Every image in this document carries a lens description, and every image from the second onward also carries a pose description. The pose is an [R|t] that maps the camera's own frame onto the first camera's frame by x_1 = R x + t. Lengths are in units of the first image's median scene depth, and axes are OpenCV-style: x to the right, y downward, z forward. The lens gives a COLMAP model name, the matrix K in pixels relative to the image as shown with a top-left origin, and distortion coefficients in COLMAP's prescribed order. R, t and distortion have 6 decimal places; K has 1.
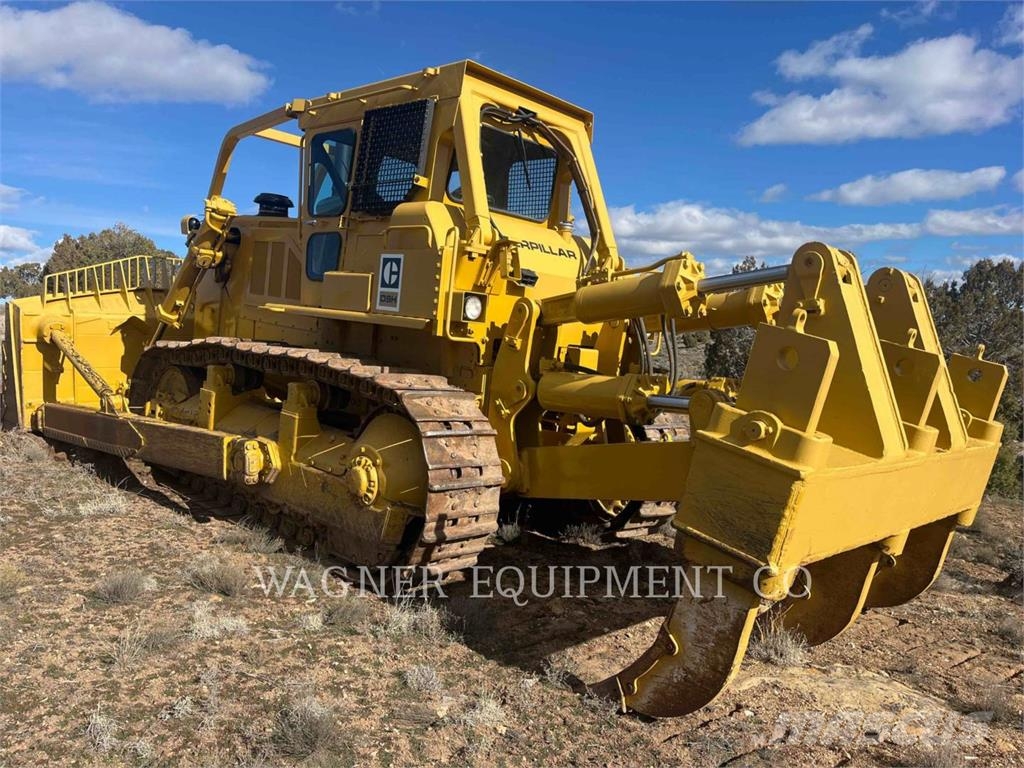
lens RADIAL K [[779.4, 0, 515.0], [0, 779.4, 380.7], [0, 0, 1]] dist [0.100830, -0.146038]
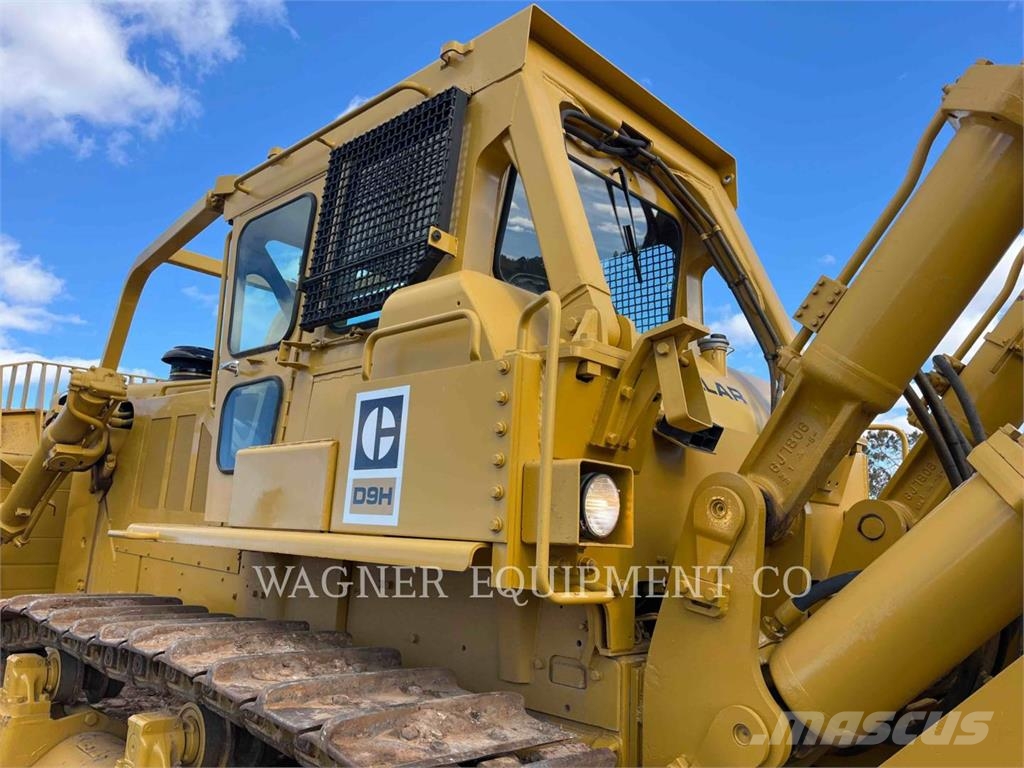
lens RADIAL K [[779.4, 0, 515.0], [0, 779.4, 380.7], [0, 0, 1]] dist [0.100830, -0.146038]
pose [[0.998905, -0.043873, 0.016275, -0.090143], [0.046593, 0.964692, -0.259228, -0.051826], [-0.004327, 0.259702, 0.965679, 0.580441]]
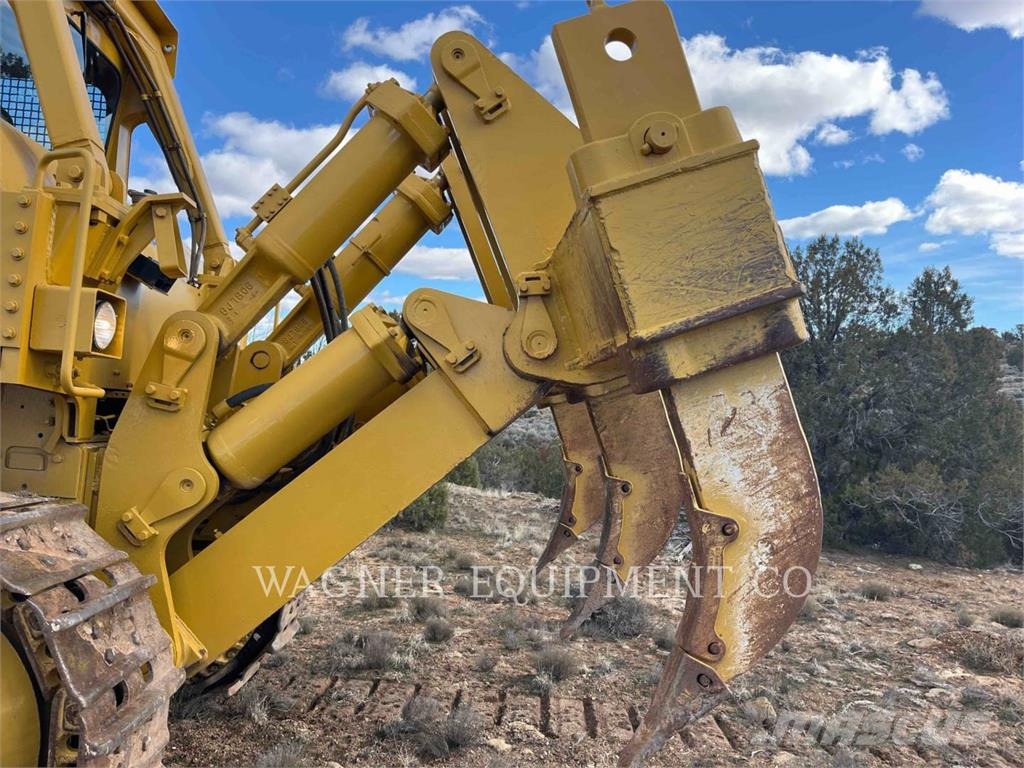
lens RADIAL K [[779.4, 0, 515.0], [0, 779.4, 380.7], [0, 0, 1]] dist [0.100830, -0.146038]
pose [[0.674729, 0.001084, 0.738065, -0.222781], [0.036522, 0.998725, -0.034855, -0.030899], [-0.737161, 0.050473, 0.673829, 0.452293]]
